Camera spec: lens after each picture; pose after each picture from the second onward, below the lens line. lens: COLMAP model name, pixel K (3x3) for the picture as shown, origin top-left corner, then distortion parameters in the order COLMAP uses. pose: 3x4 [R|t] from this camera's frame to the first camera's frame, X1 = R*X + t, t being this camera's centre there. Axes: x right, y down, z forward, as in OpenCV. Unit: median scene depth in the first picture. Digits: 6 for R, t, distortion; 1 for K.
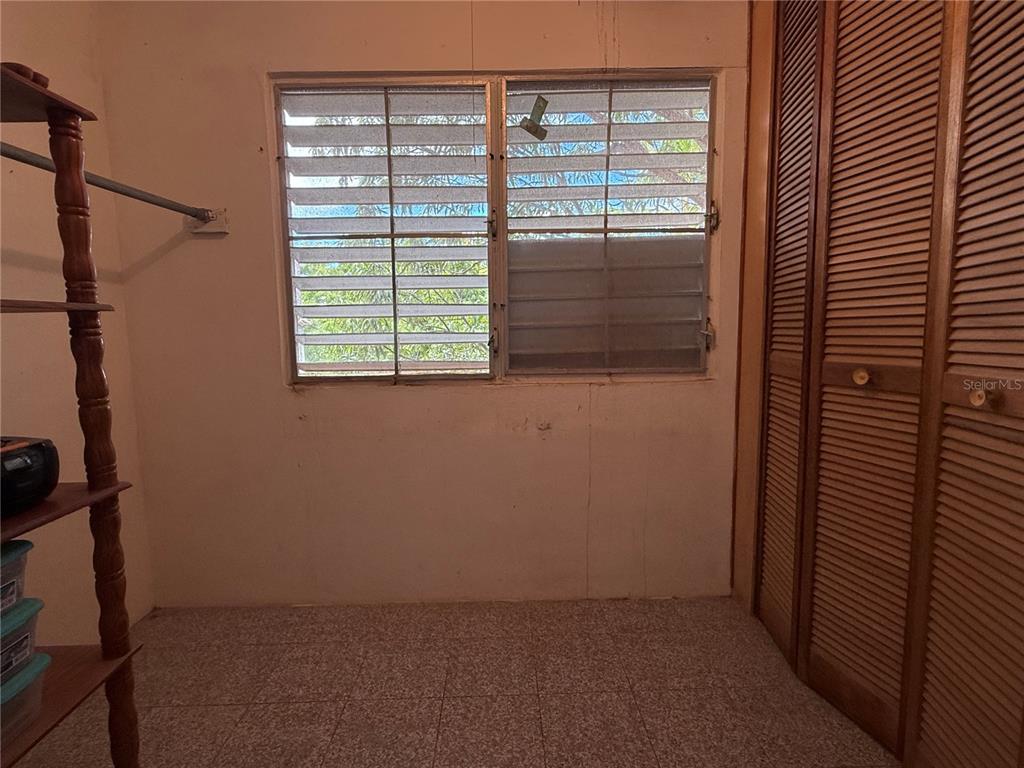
lens RADIAL K [[499.9, 0, 512.0], [0, 499.9, 384.0], [0, 0, 1]] dist [-0.000251, -0.000046]
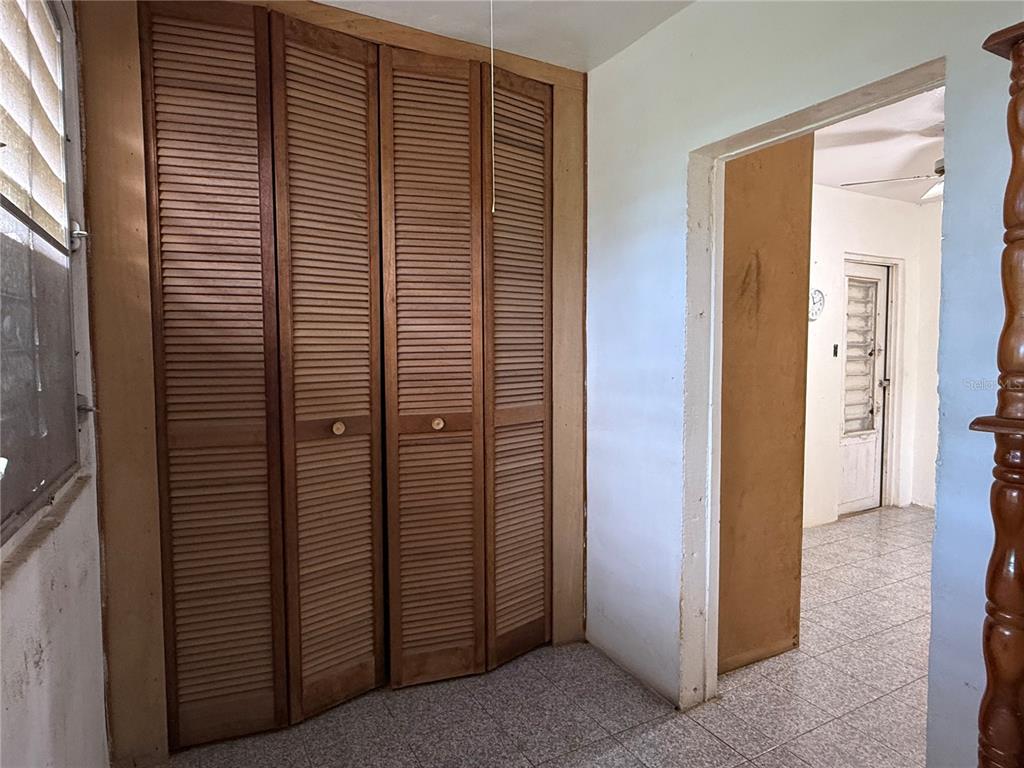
lens RADIAL K [[636.7, 0, 512.0], [0, 636.7, 384.0], [0, 0, 1]] dist [0.002270, 0.000571]
pose [[-0.456057, -0.037857, 0.889145, -0.945115], [0.103653, 0.990036, 0.095317, -0.233056], [-0.883894, 0.135632, -0.447589, 1.313473]]
